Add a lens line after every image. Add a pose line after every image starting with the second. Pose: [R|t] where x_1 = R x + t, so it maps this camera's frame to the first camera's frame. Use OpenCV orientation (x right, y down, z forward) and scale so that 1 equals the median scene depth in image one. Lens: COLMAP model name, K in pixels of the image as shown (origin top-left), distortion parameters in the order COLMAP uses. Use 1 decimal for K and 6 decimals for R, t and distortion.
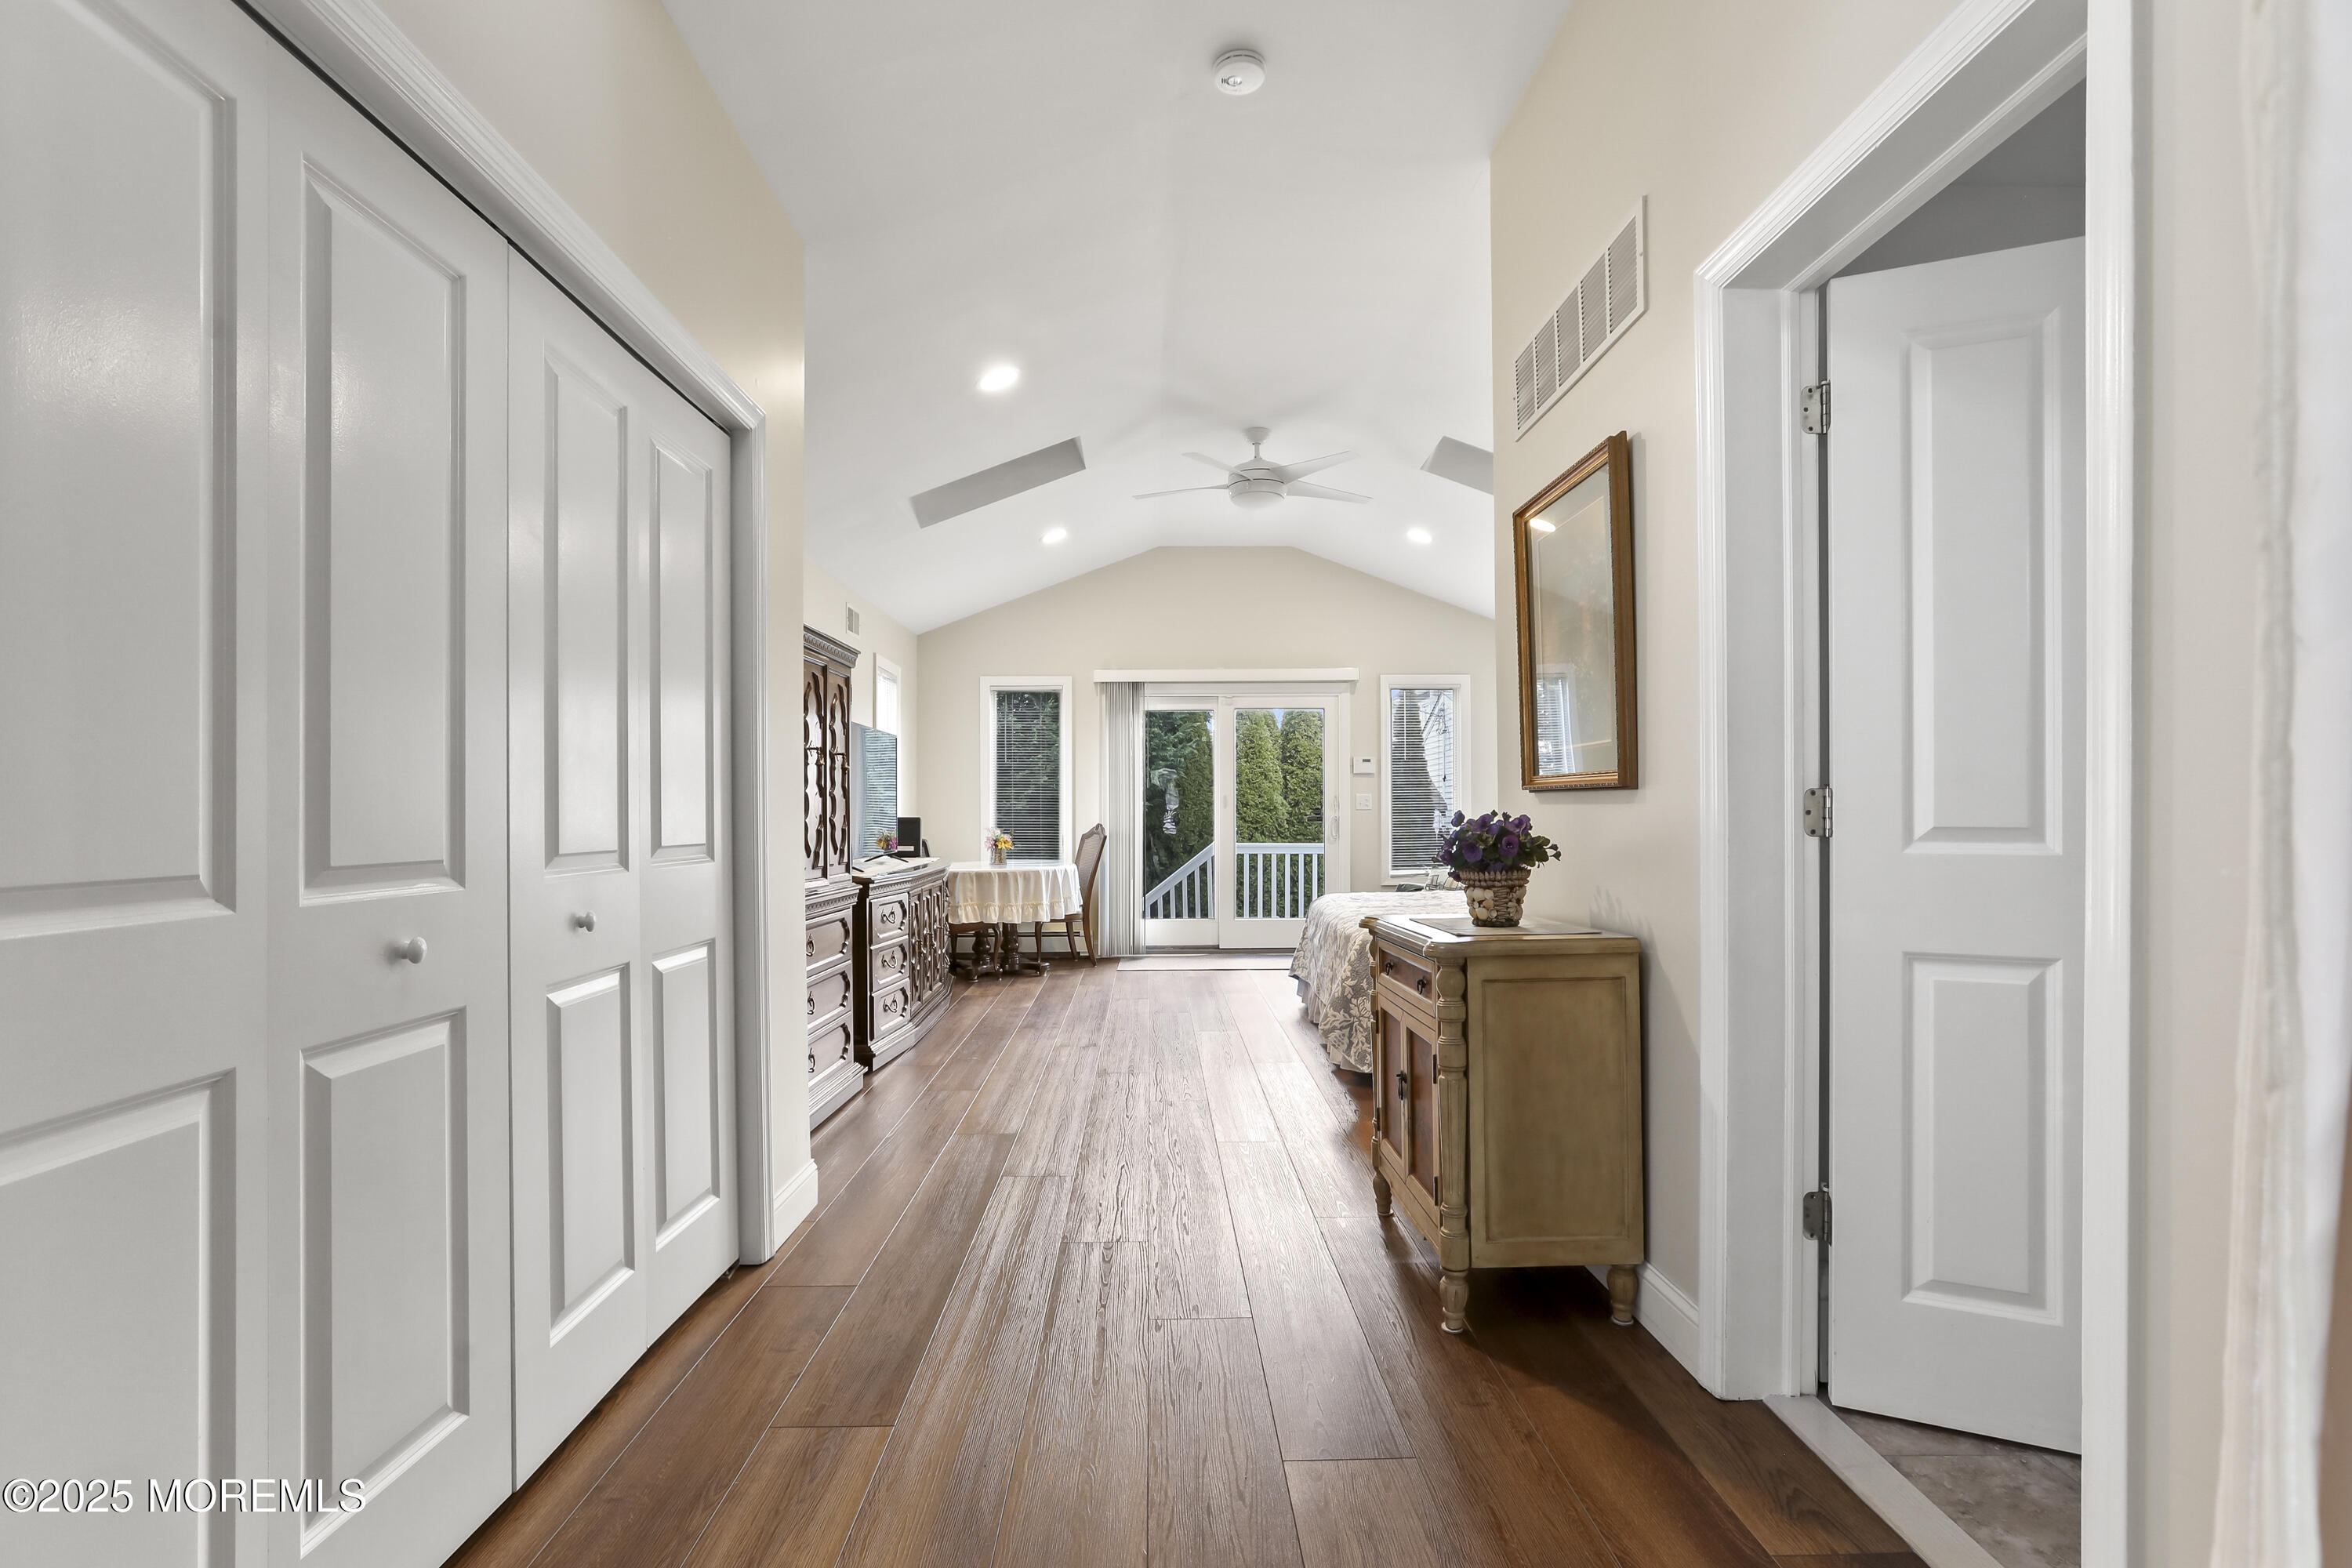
lens RADIAL K [[1127.6, 0, 1175.8], [0, 1127.6, 795.9], [0, 0, 1]] dist [-0.123652, -0.000098]
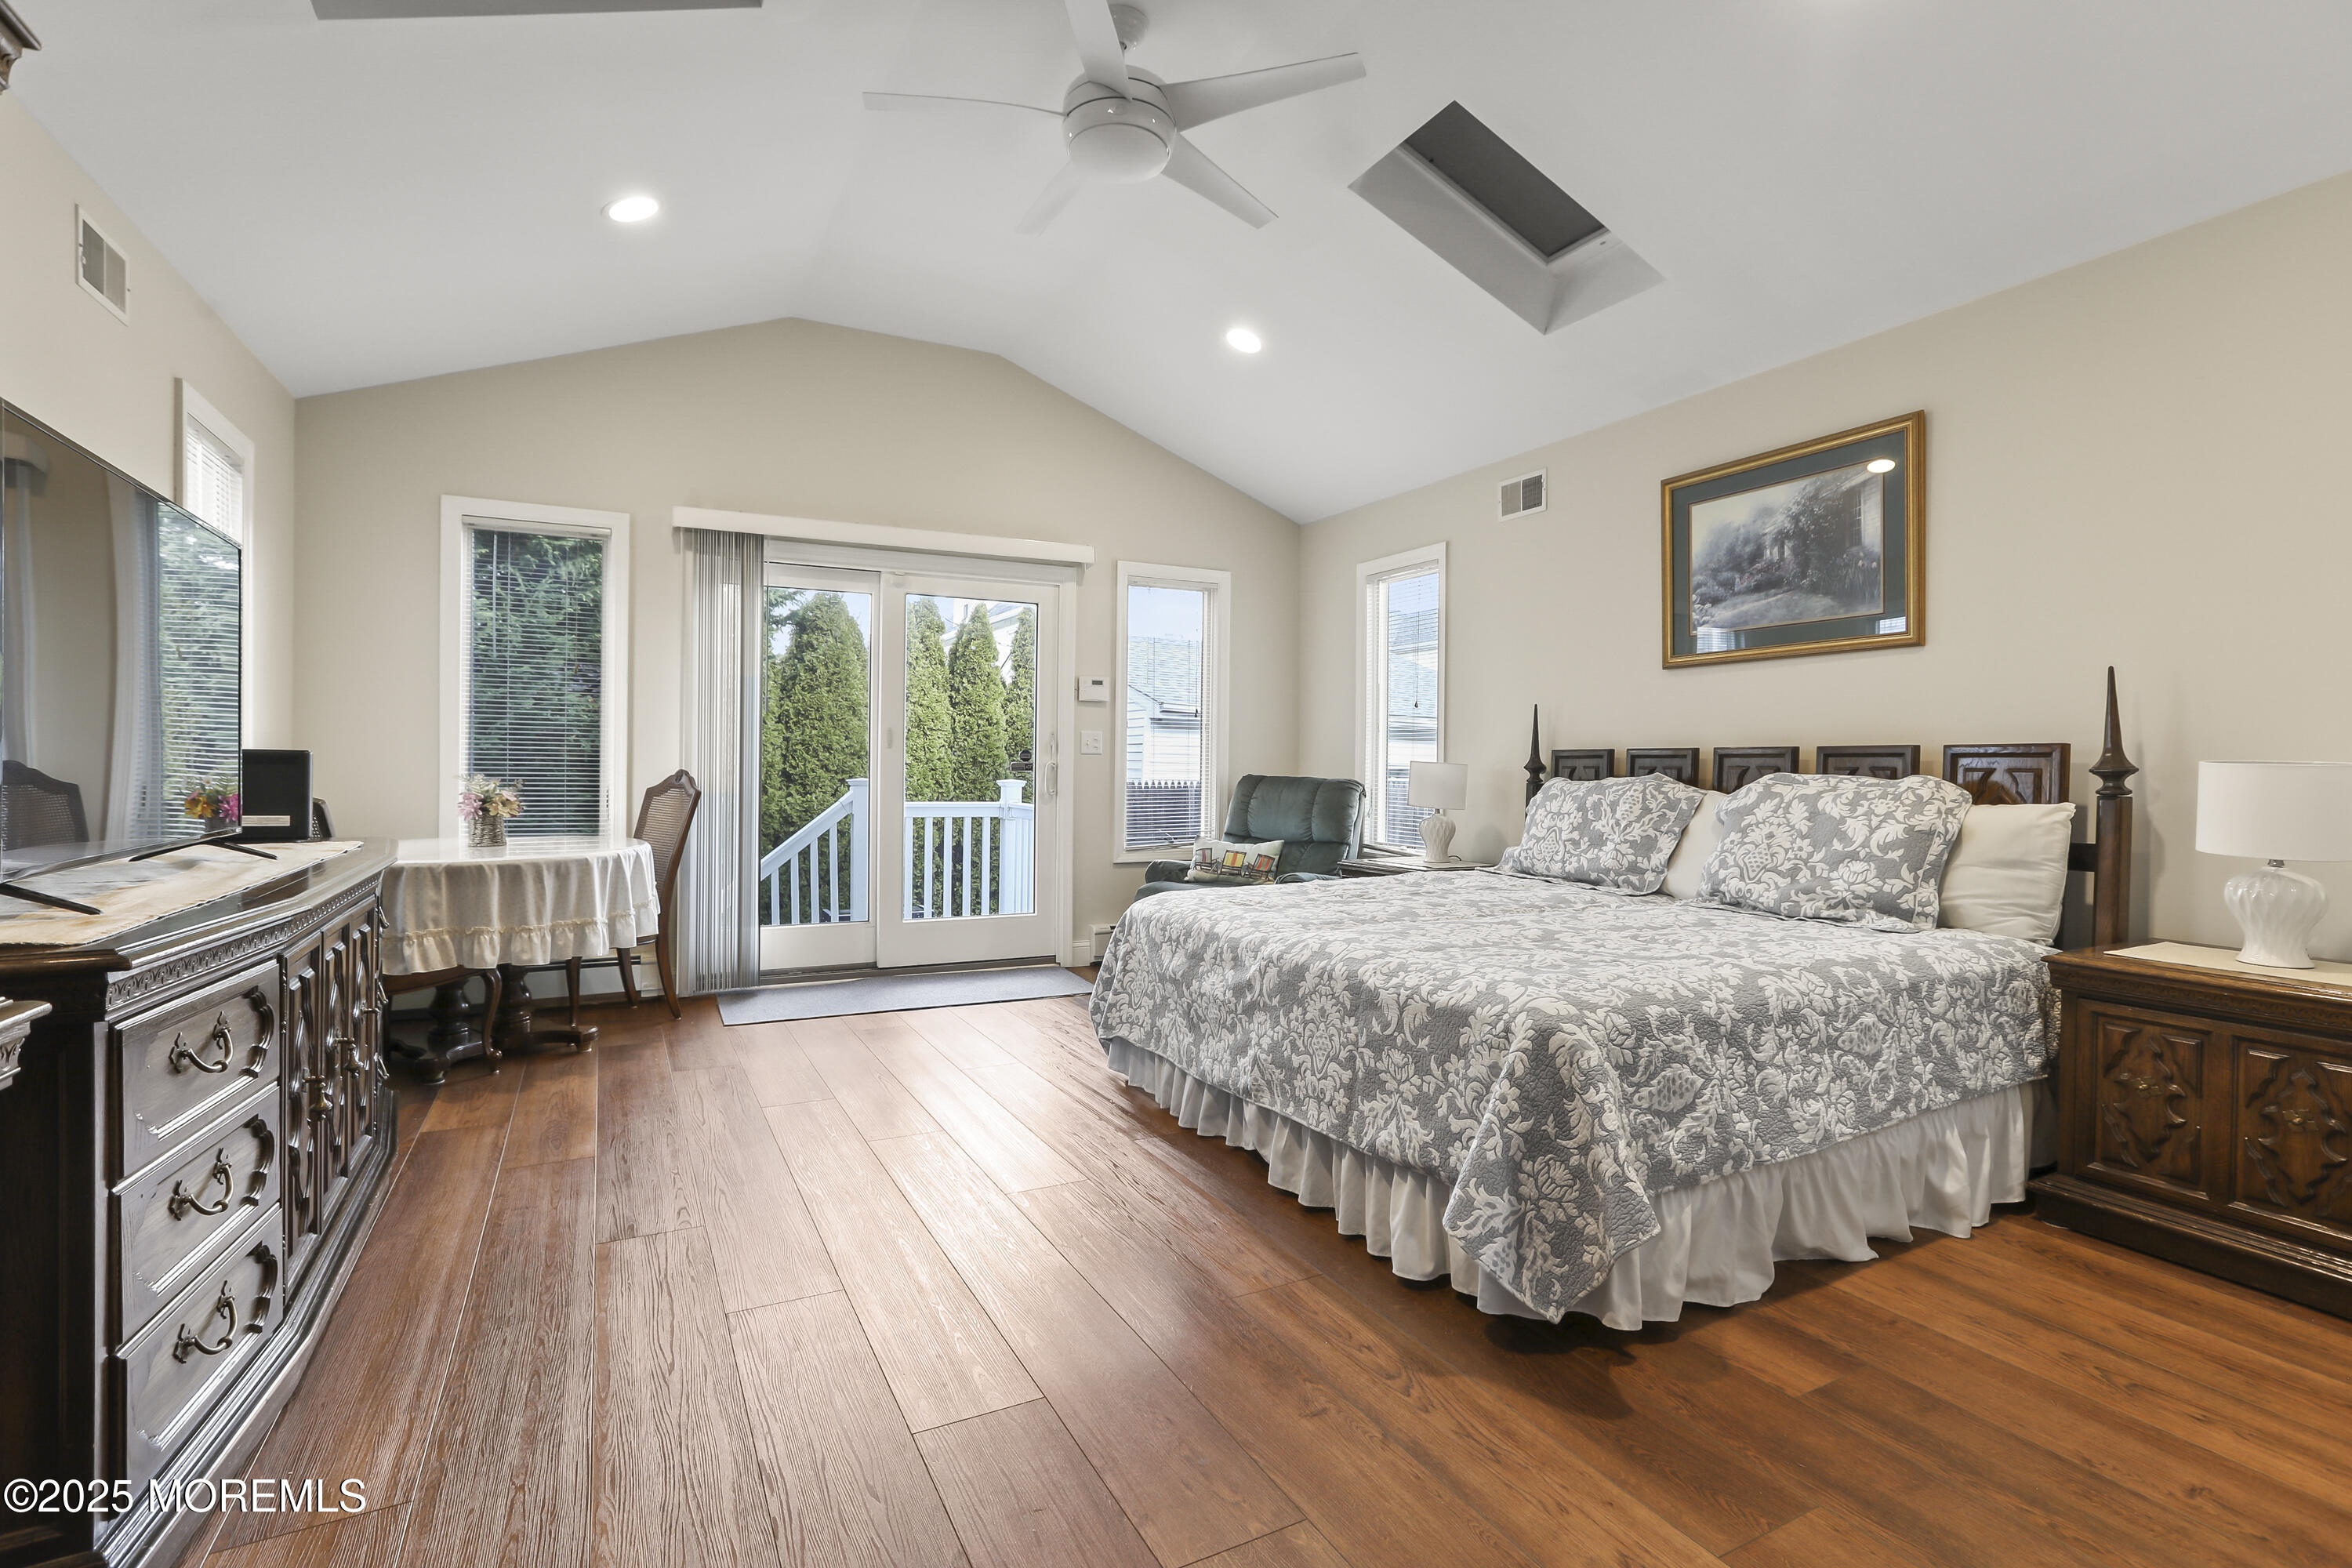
lens RADIAL K [[1102.7, 0, 1176.0], [0, 1102.7, 784.0], [0, 0, 1]] dist [-0.036343, 0.013992]
pose [[0.894000, 0.005207, 0.448037, -0.100582], [-0.019294, 0.999452, 0.026882, 0.012752], [-0.447652, -0.032676, 0.893611, 0.412701]]
